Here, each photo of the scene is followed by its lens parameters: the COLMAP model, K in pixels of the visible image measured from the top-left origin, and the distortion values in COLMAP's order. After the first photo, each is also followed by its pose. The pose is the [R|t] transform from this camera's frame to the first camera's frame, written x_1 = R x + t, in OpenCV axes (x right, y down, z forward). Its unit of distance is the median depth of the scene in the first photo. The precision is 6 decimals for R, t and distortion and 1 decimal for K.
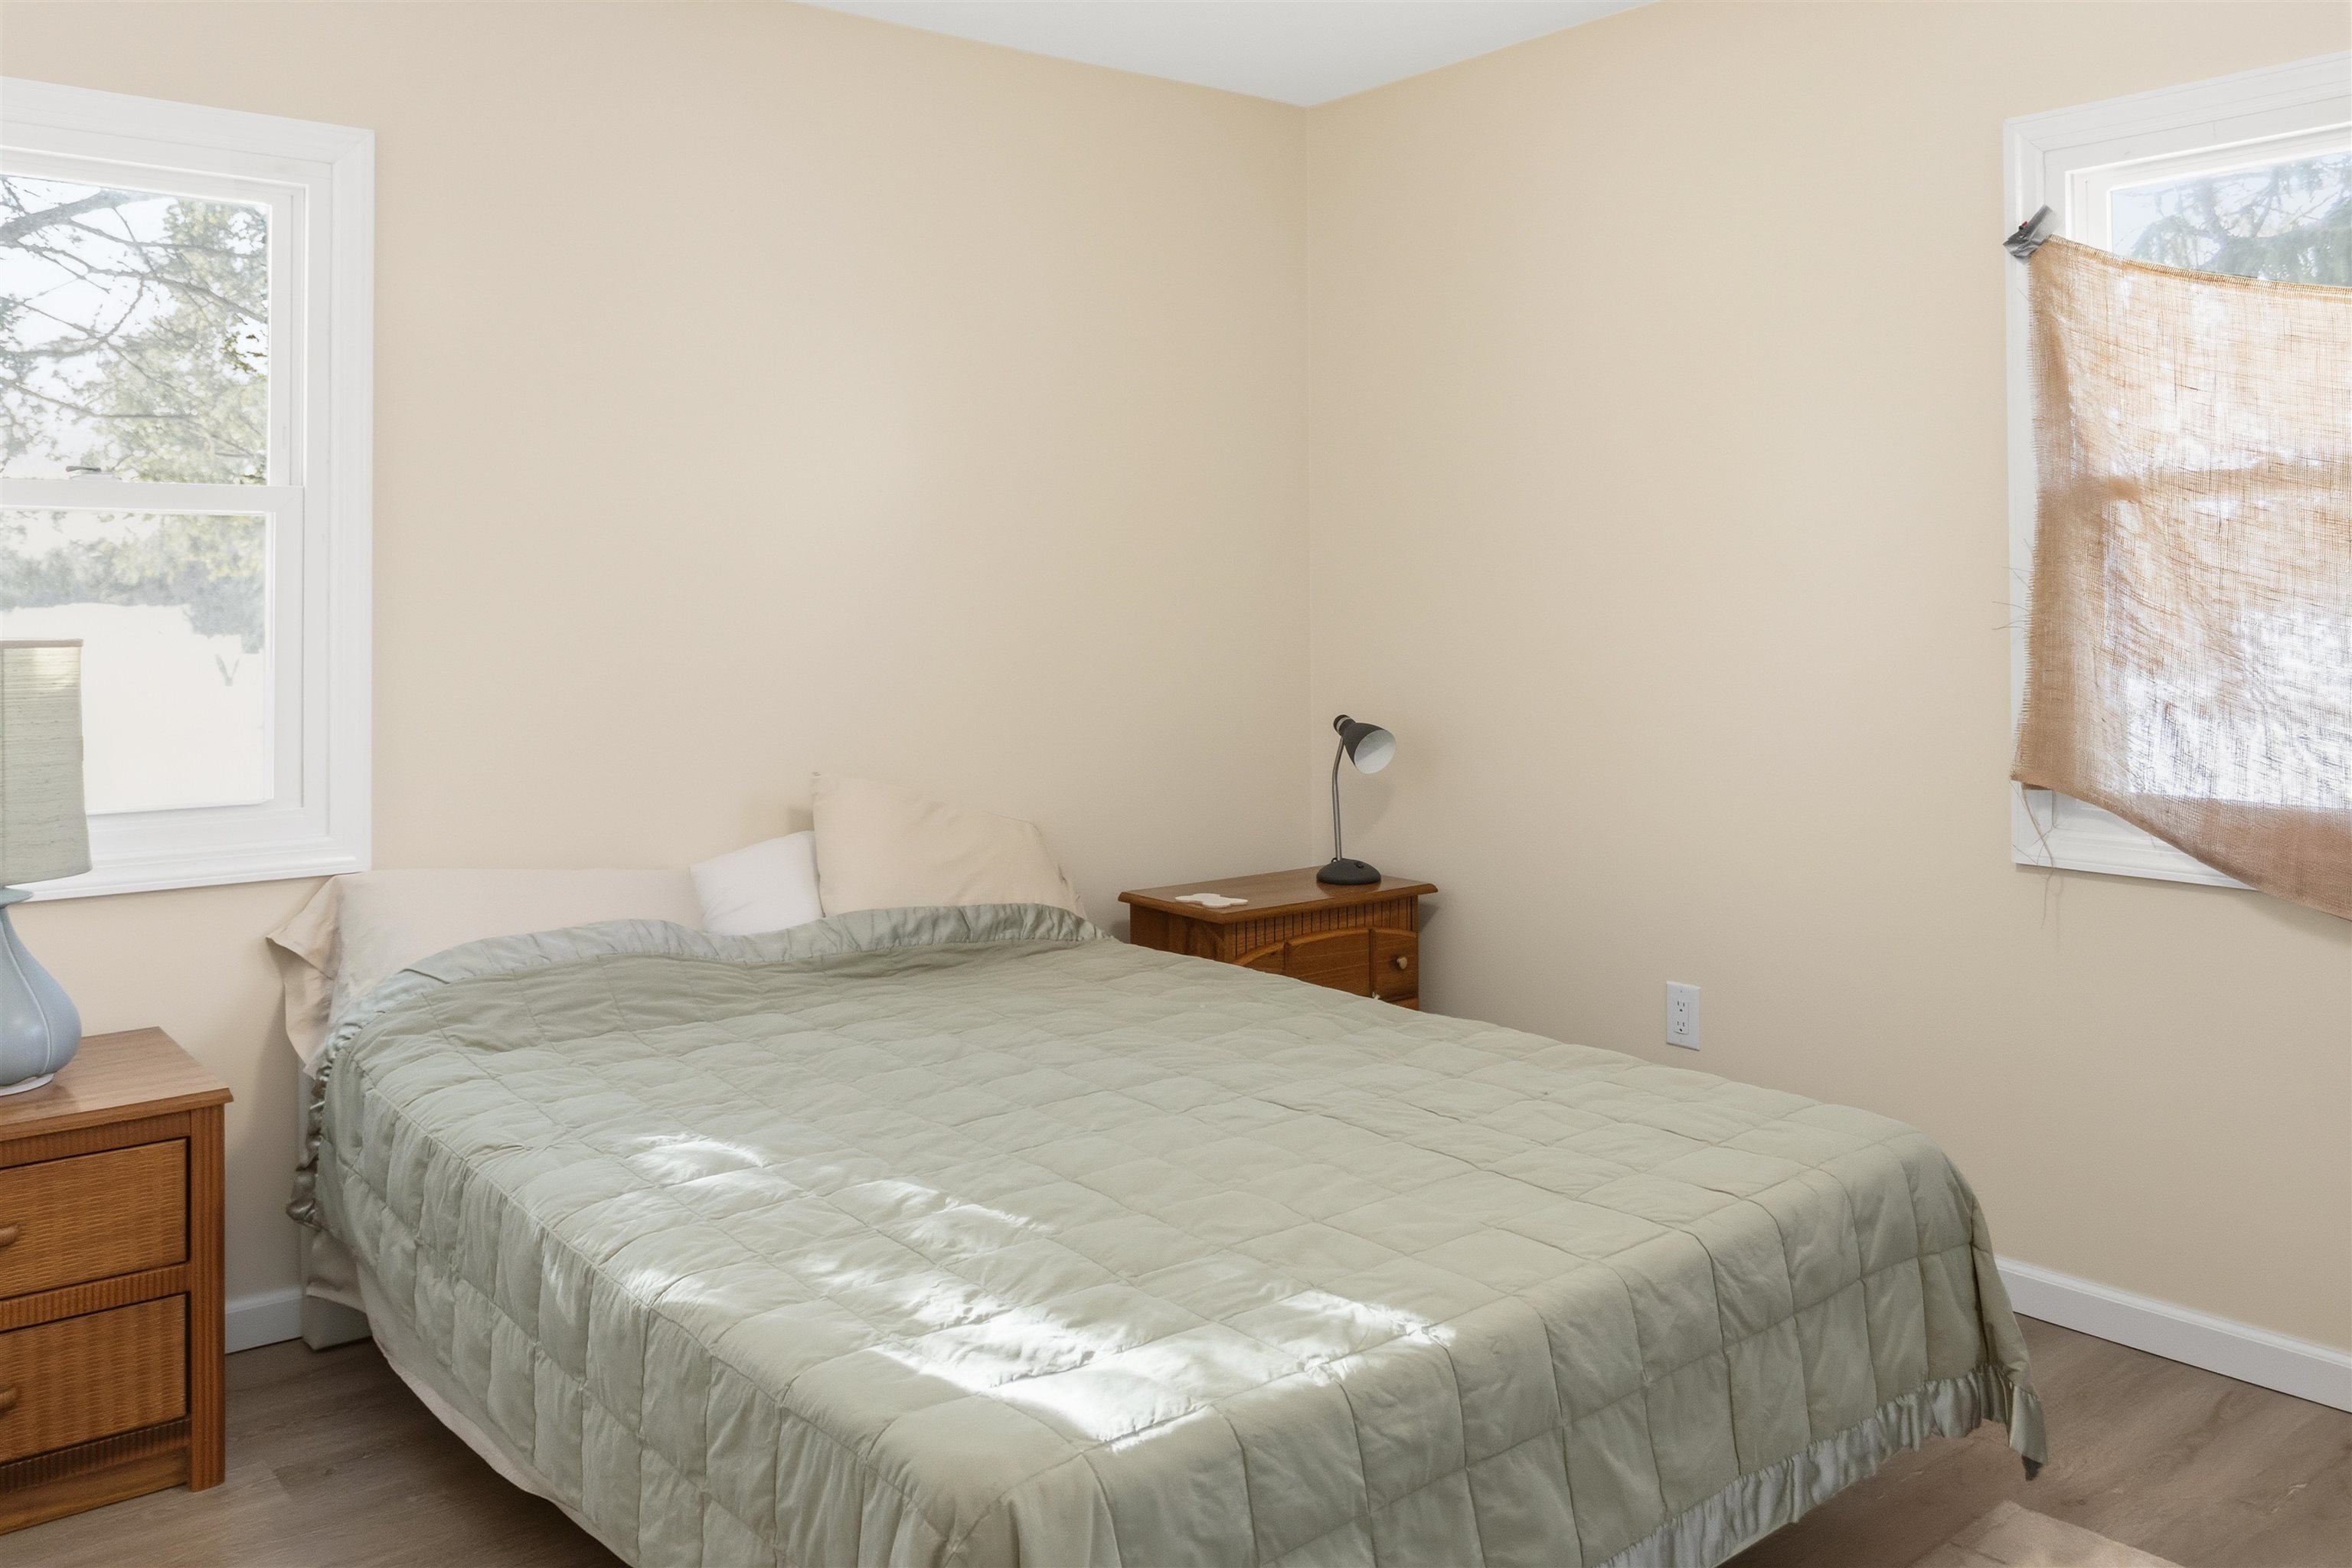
lens RADIAL K [[1773.7, 0, 1109.0], [0, 1773.7, 738.5], [0, 0, 1]] dist [-0.035023, 0.046109]
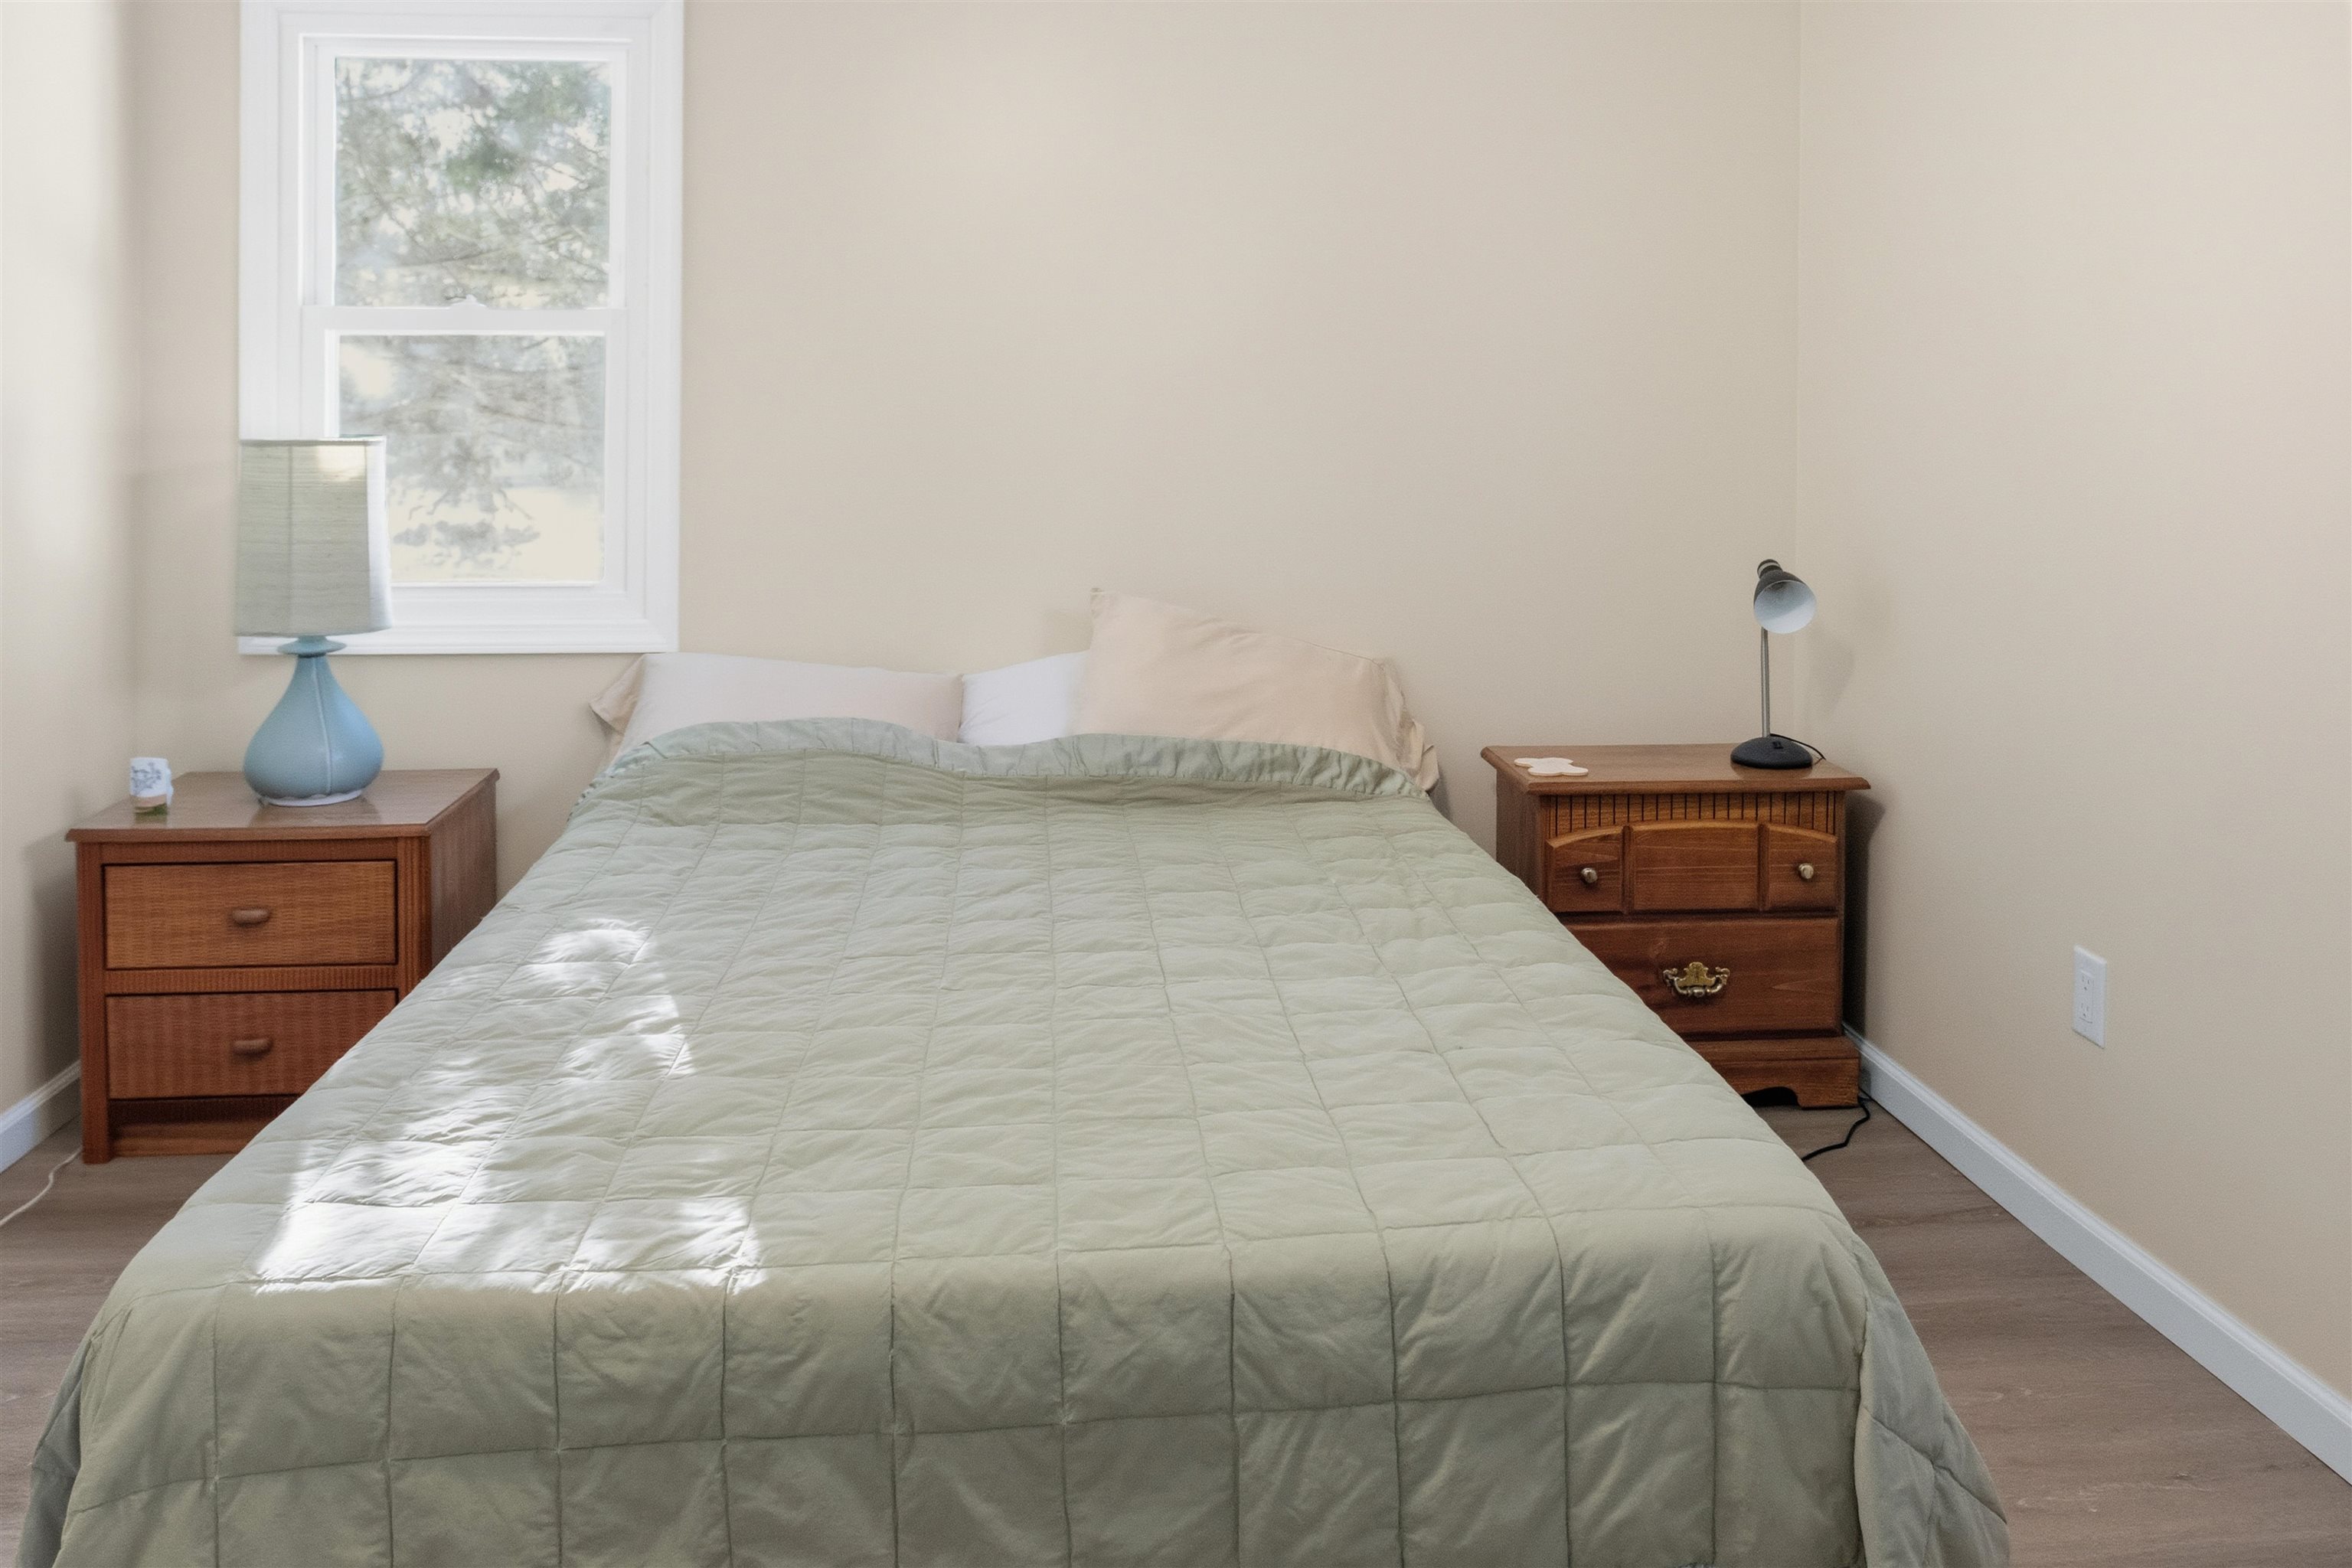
lens RADIAL K [[1798.8, 0, 1178.8], [0, 1798.8, 566.0], [0, 0, 1]] dist [-0.042046, 0.036838]
pose [[0.842131, 0.052274, -0.536733, 0.538069], [-0.047883, 0.998608, 0.022129, -0.022980], [0.537143, 0.007065, 0.843462, 0.256824]]
